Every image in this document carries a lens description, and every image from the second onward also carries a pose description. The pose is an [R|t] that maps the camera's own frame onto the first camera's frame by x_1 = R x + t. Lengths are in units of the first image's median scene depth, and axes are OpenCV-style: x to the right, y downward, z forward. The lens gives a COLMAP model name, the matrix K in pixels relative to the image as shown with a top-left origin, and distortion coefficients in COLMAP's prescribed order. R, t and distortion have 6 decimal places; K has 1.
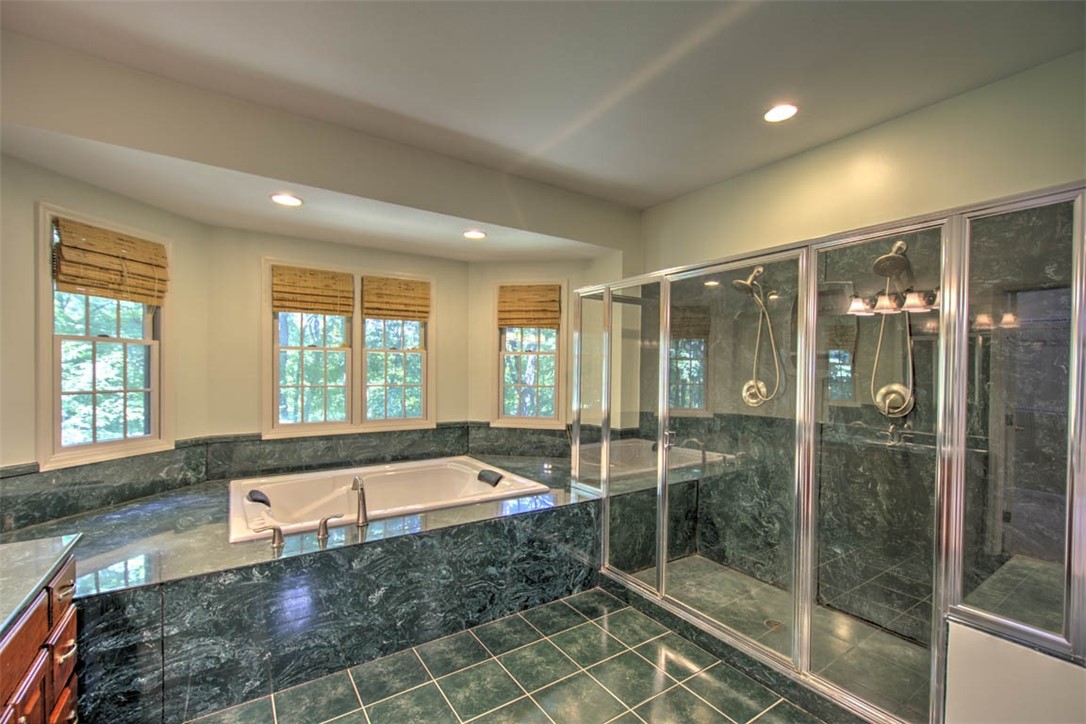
lens RADIAL K [[465.8, 0, 540.4], [0, 465.8, 375.5], [0, 0, 1]] dist [-0.002839, -0.000286]
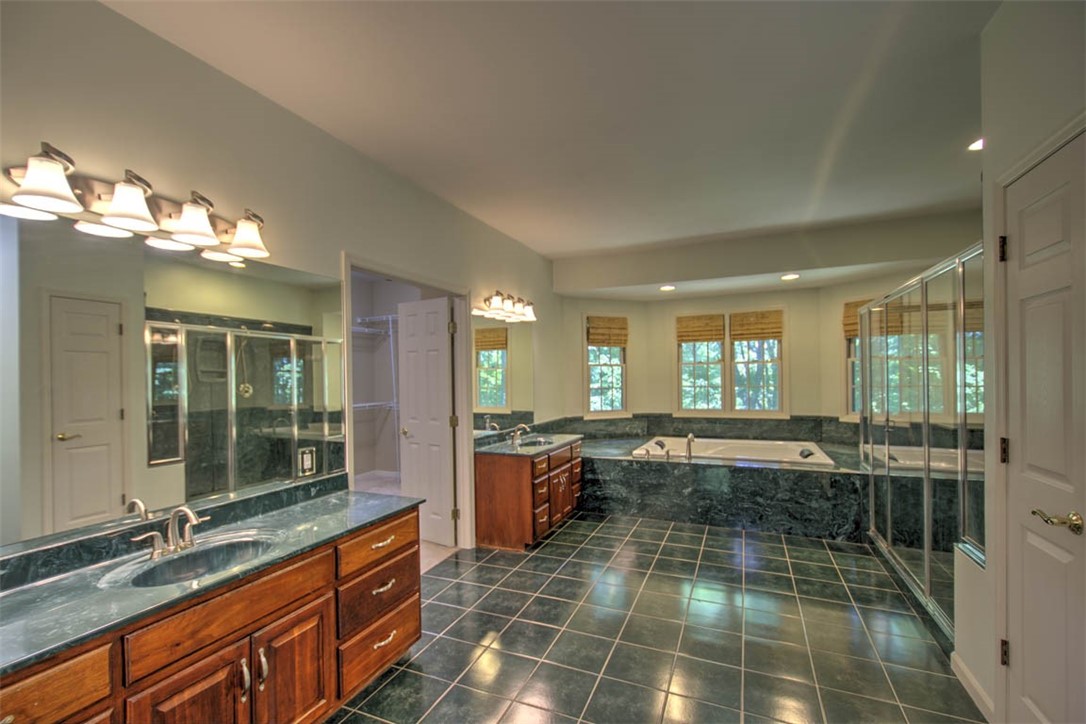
lens RADIAL K [[465.8, 0, 540.4], [0, 465.8, 375.5], [0, 0, 1]] dist [-0.002839, -0.000286]
pose [[0.535473, -0.020481, -0.844304, 0.730692], [0.009788, 0.999789, -0.018045, 0.008964], [0.844496, 0.001398, 0.535560, -0.430535]]
